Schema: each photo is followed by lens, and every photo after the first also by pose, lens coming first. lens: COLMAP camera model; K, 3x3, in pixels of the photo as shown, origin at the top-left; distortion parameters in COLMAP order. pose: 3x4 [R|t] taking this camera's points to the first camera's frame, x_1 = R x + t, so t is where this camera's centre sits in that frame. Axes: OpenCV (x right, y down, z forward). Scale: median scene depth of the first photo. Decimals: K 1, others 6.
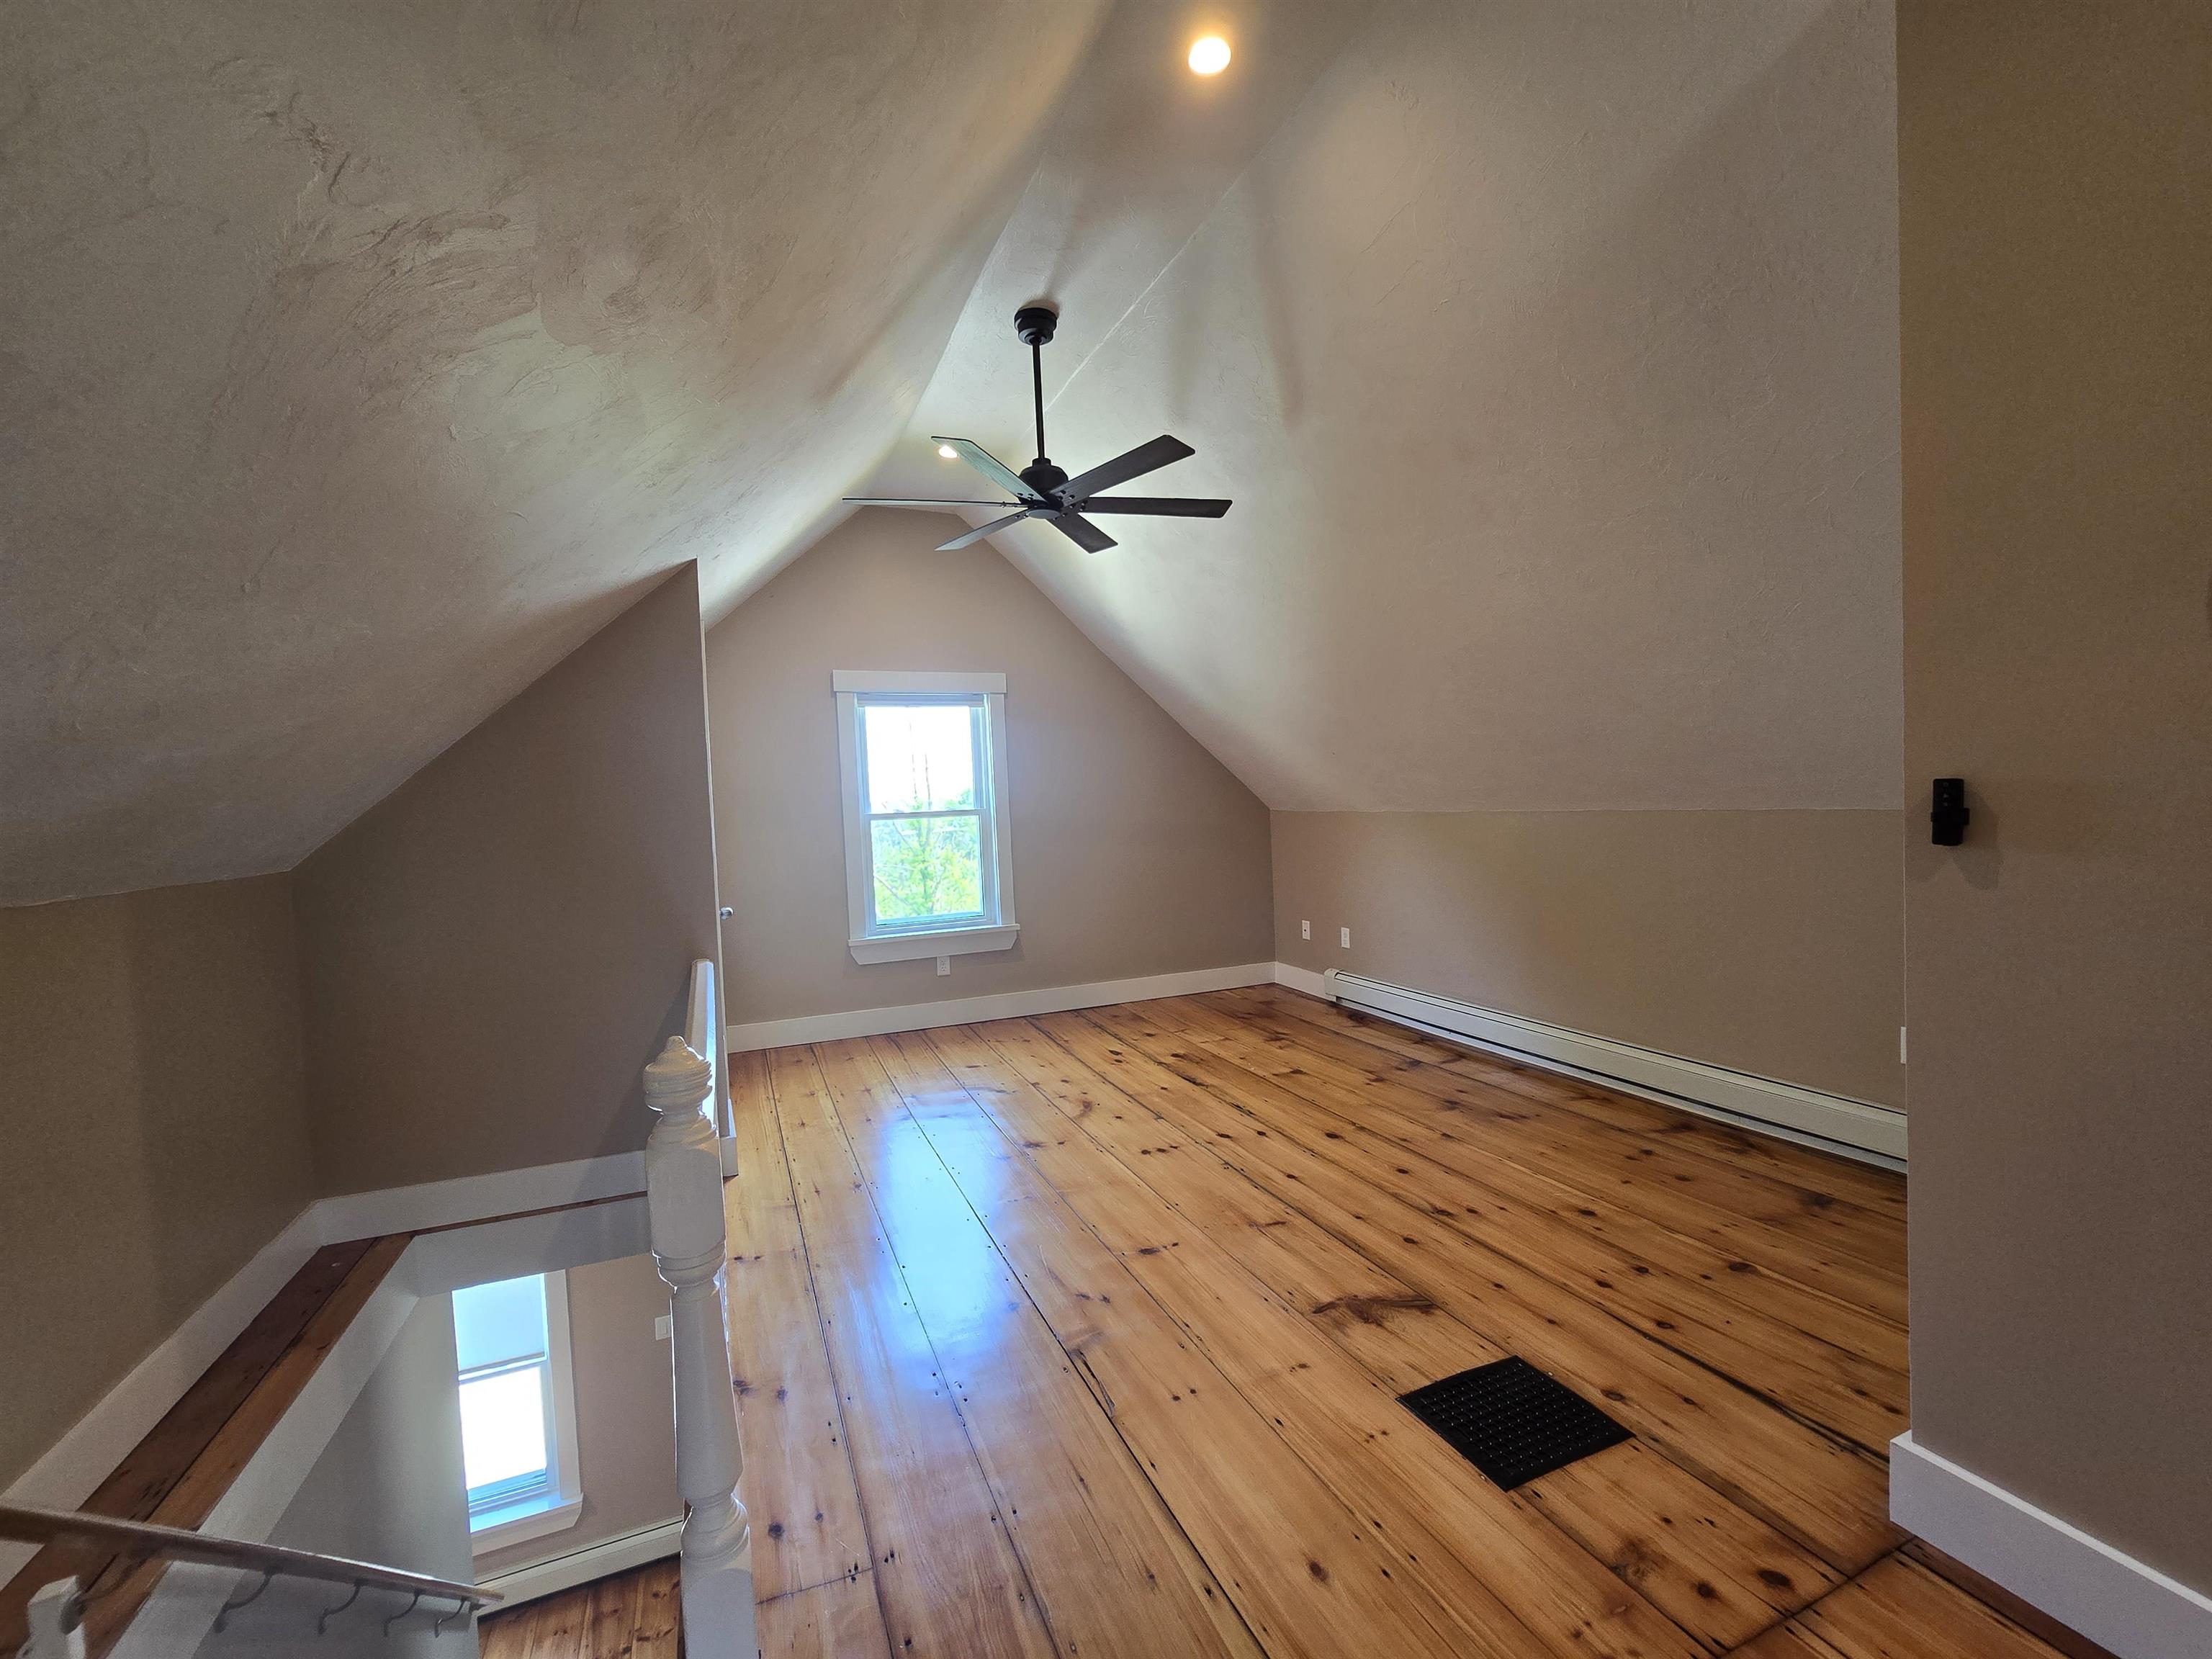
lens RADIAL K [[891.3, 0, 1106.0], [0, 891.3, 829.5], [0, 0, 1]] dist [-0.026378, 0.000193]
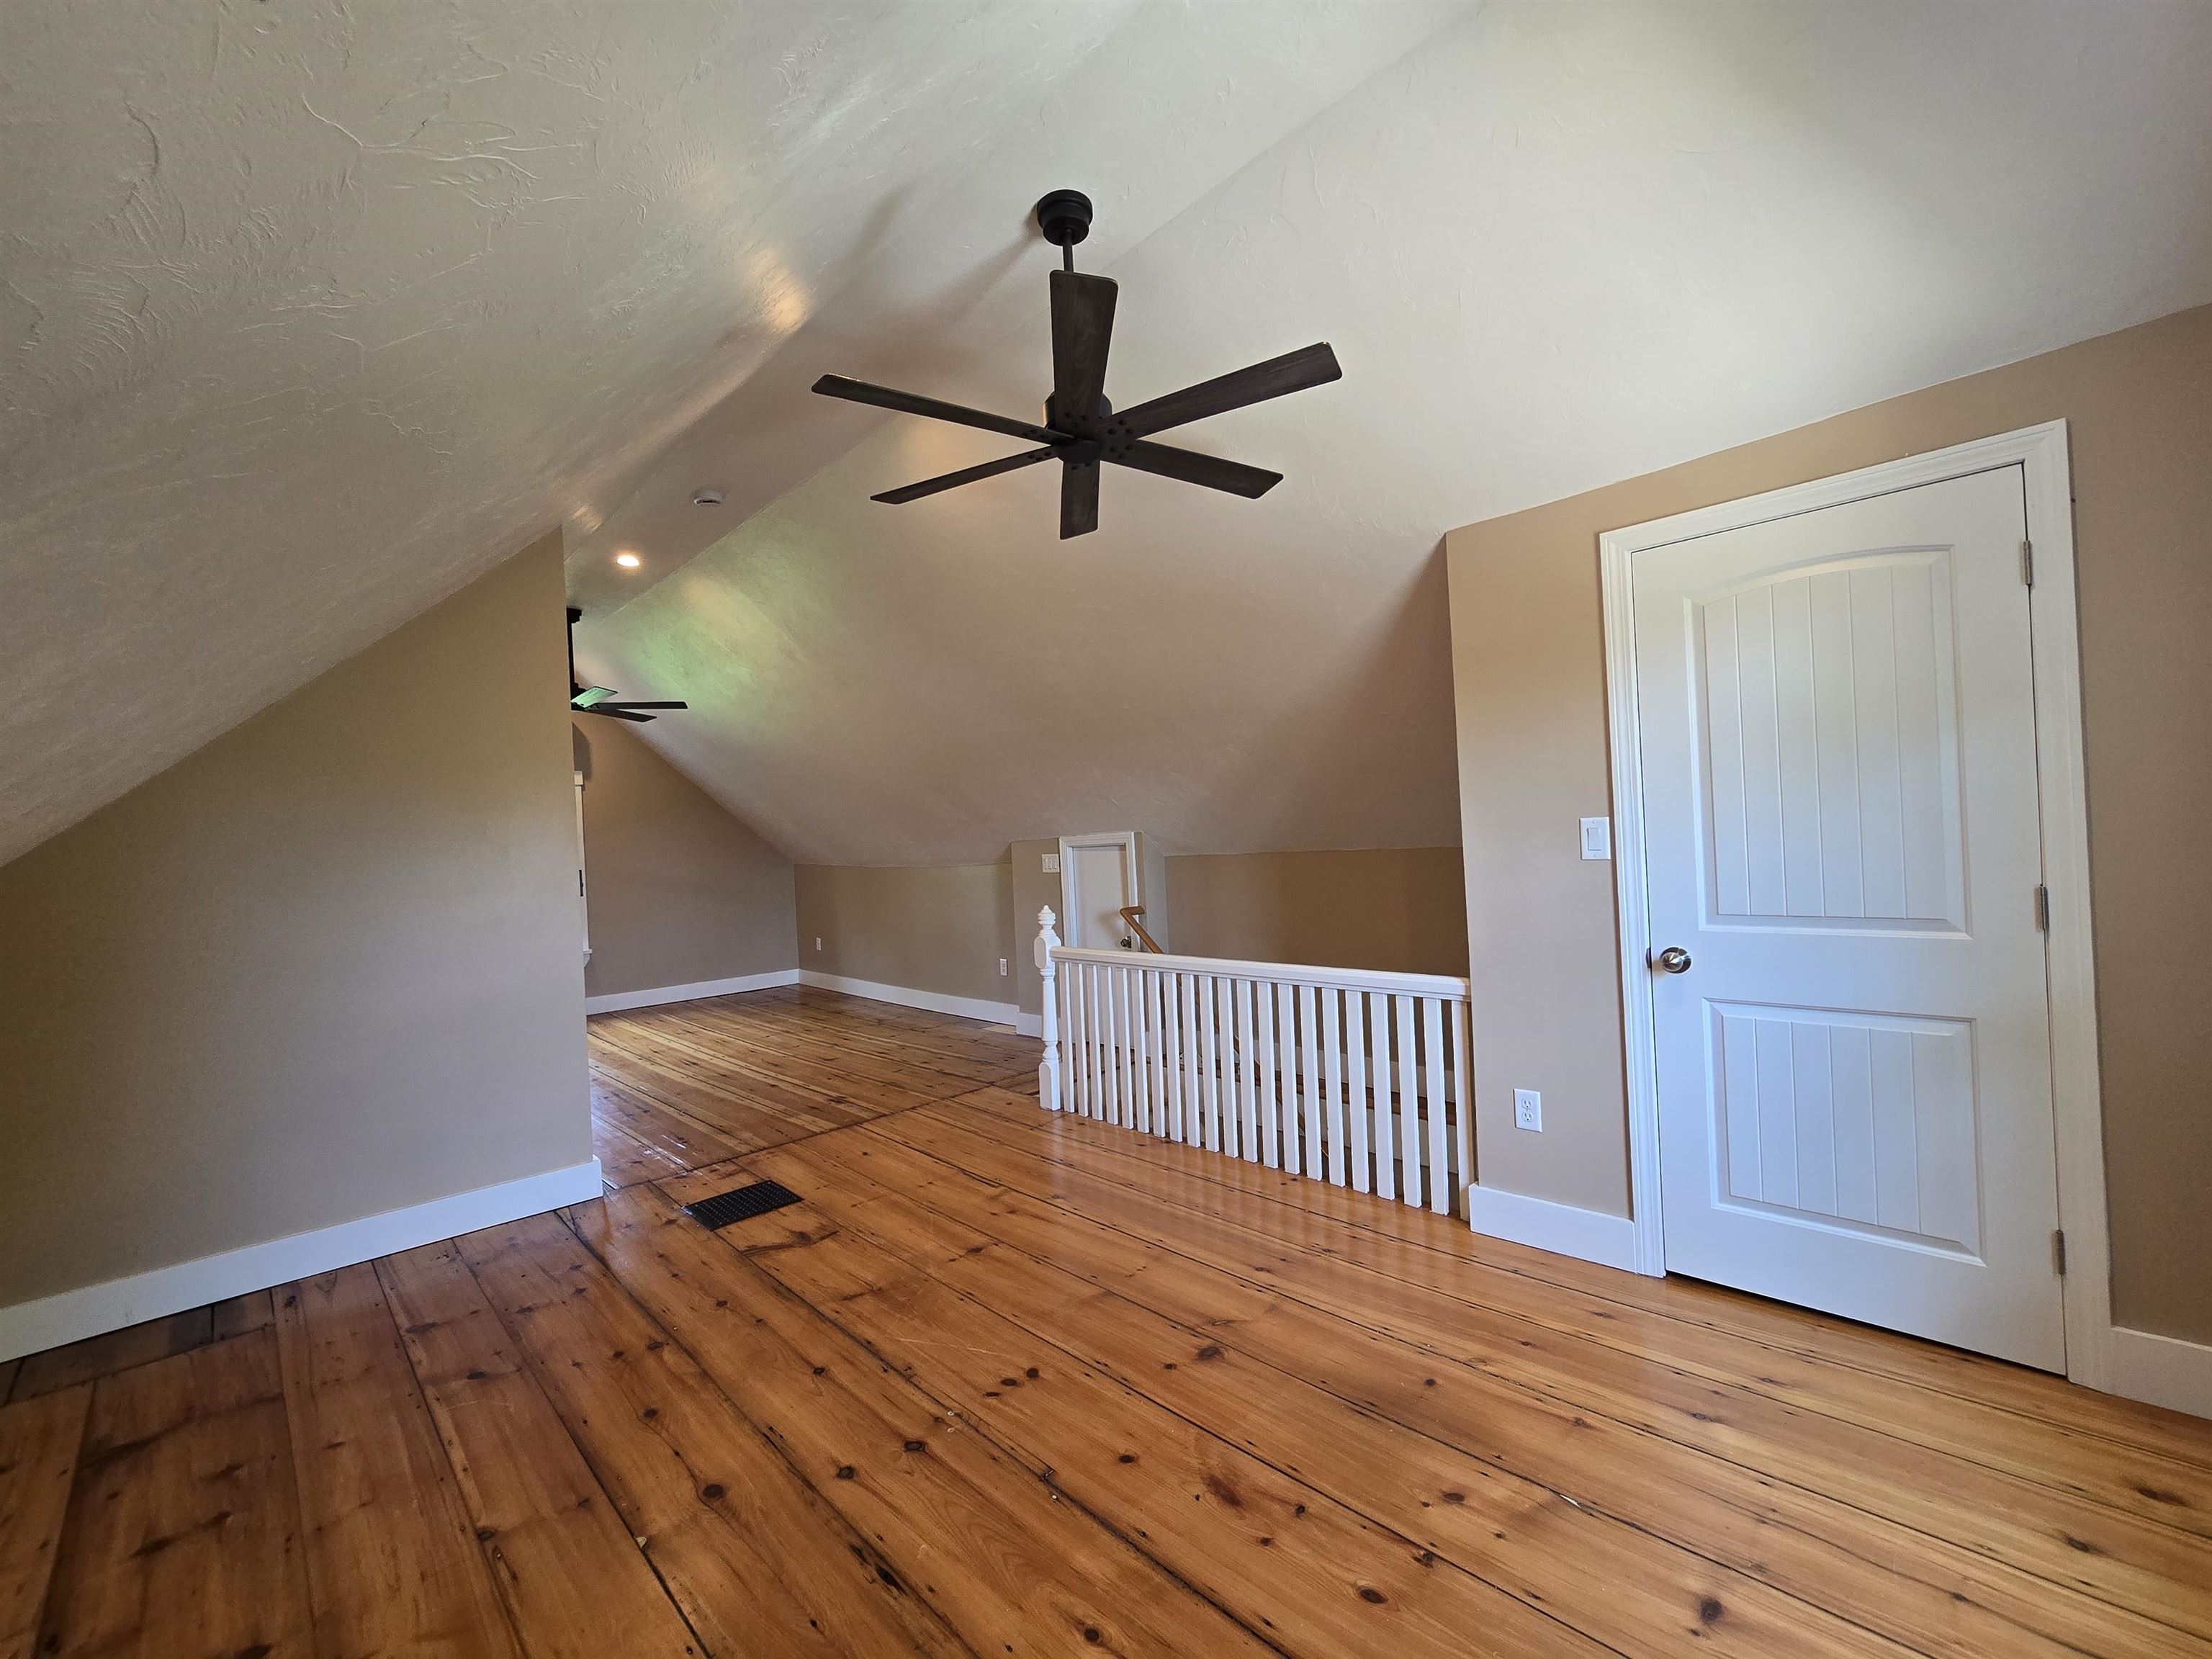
lens RADIAL K [[907.5, 0, 1102.3], [0, 907.5, 839.8], [0, 0, 1]] dist [-0.008949, 0.002963]
pose [[-0.929981, 0.085693, -0.357481, 0.260094], [0.075605, 0.996248, 0.042127, -0.076840], [0.359750, 0.012150, -0.932970, 2.096744]]
